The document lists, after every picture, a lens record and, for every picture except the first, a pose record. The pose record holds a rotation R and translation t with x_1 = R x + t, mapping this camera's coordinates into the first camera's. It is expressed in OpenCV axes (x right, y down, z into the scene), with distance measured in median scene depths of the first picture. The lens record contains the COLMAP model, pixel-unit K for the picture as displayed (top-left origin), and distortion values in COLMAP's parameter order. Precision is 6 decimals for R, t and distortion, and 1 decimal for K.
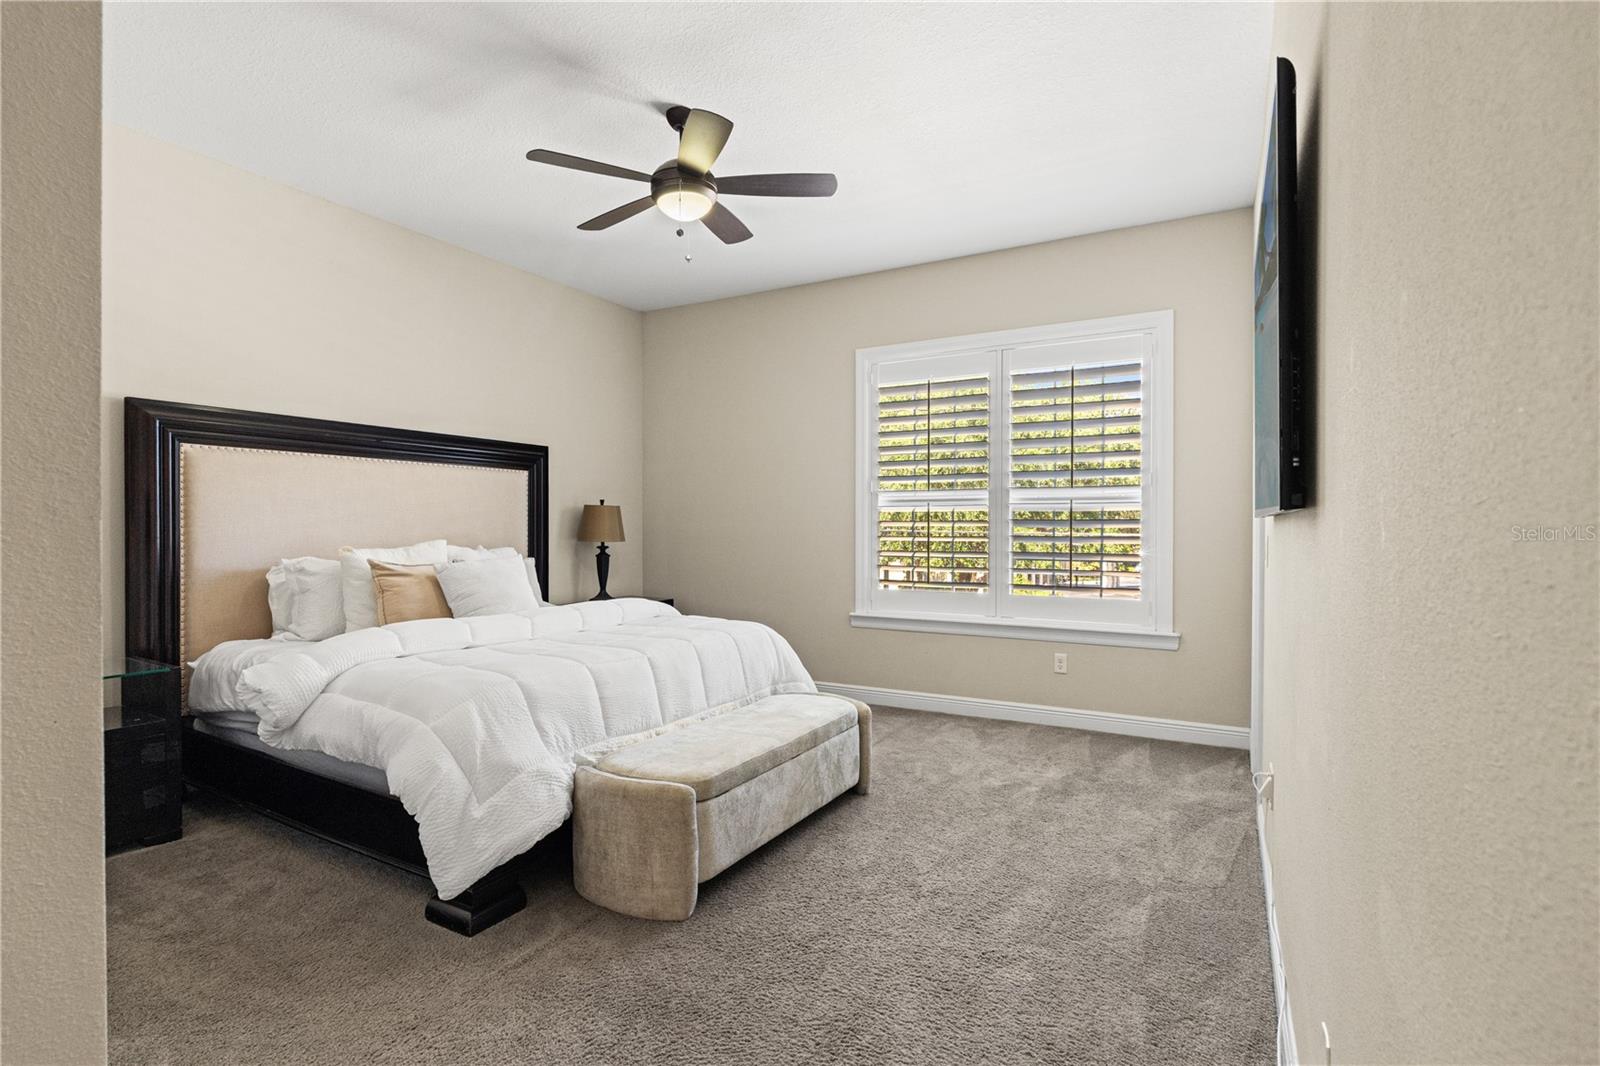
lens RADIAL K [[741.1, 0, 806.5], [0, 741.1, 534.3], [0, 0, 1]] dist [-0.011082, 0.000066]
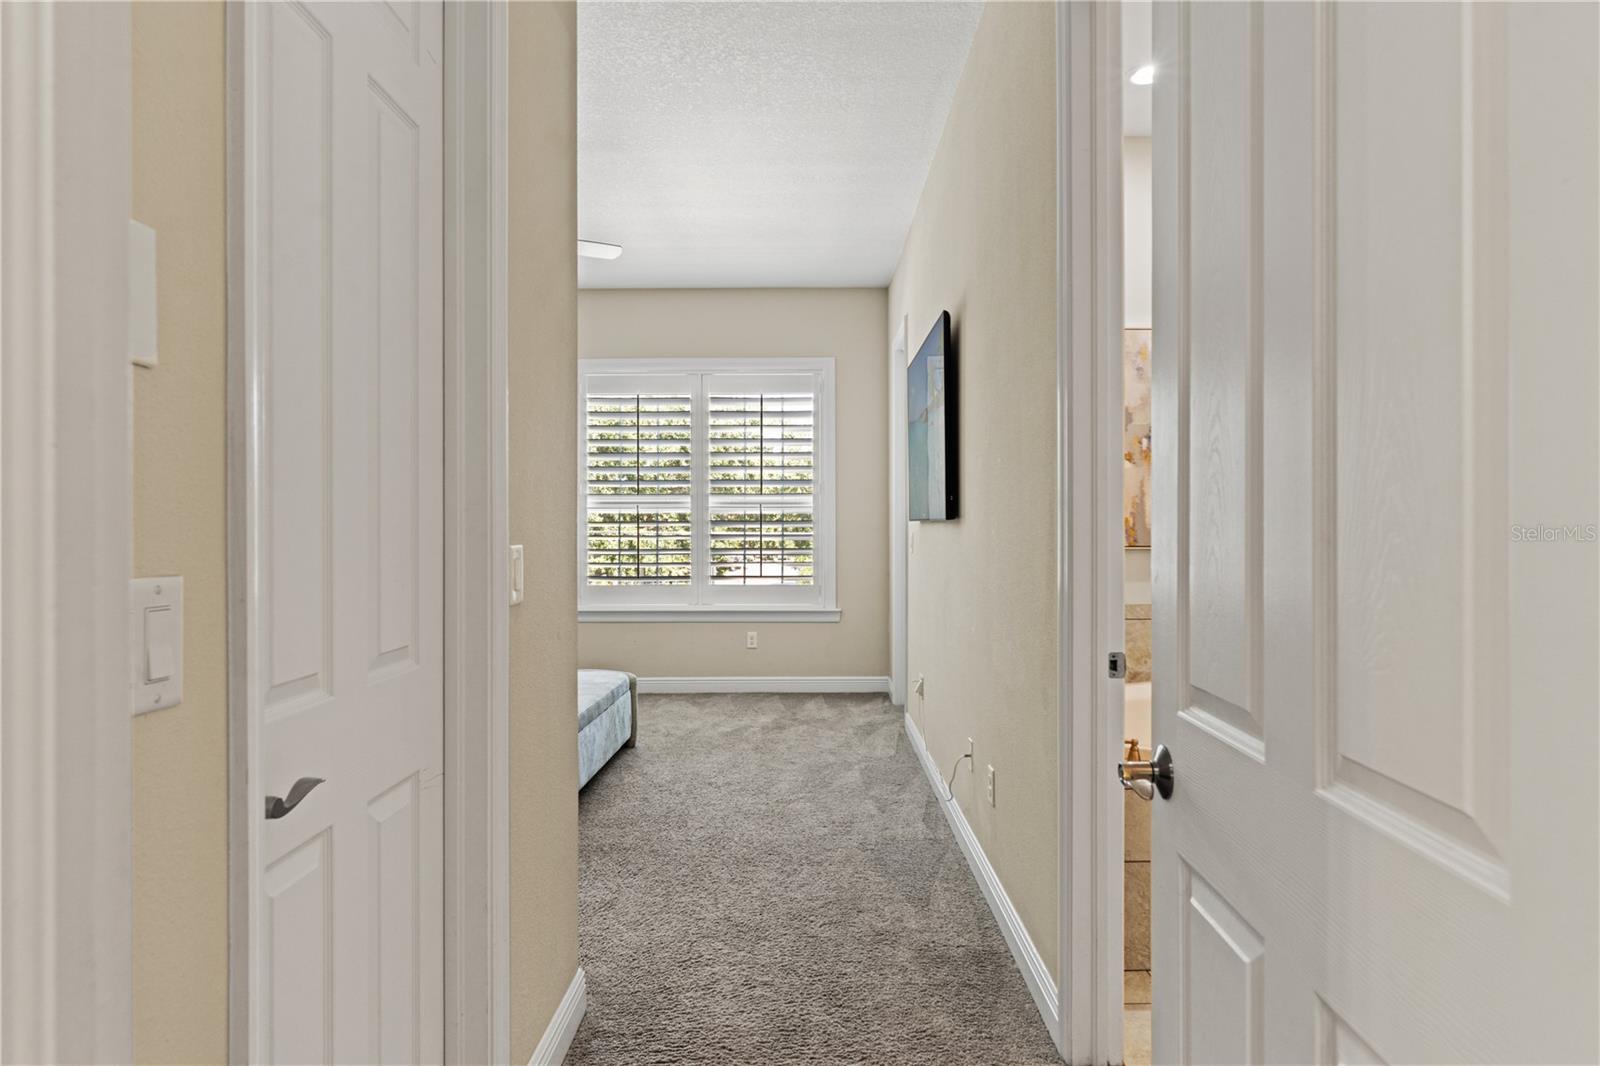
lens RADIAL K [[907.7, 0, 800.0], [0, 907.7, 533.0], [0, 0, 1]] dist [0.000268, -0.000032]
pose [[0.876013, -0.008164, 0.482219, -0.356233], [0.008967, 0.999960, 0.000639, 0.000024], [-0.482205, 0.003765, 0.876050, -0.395277]]
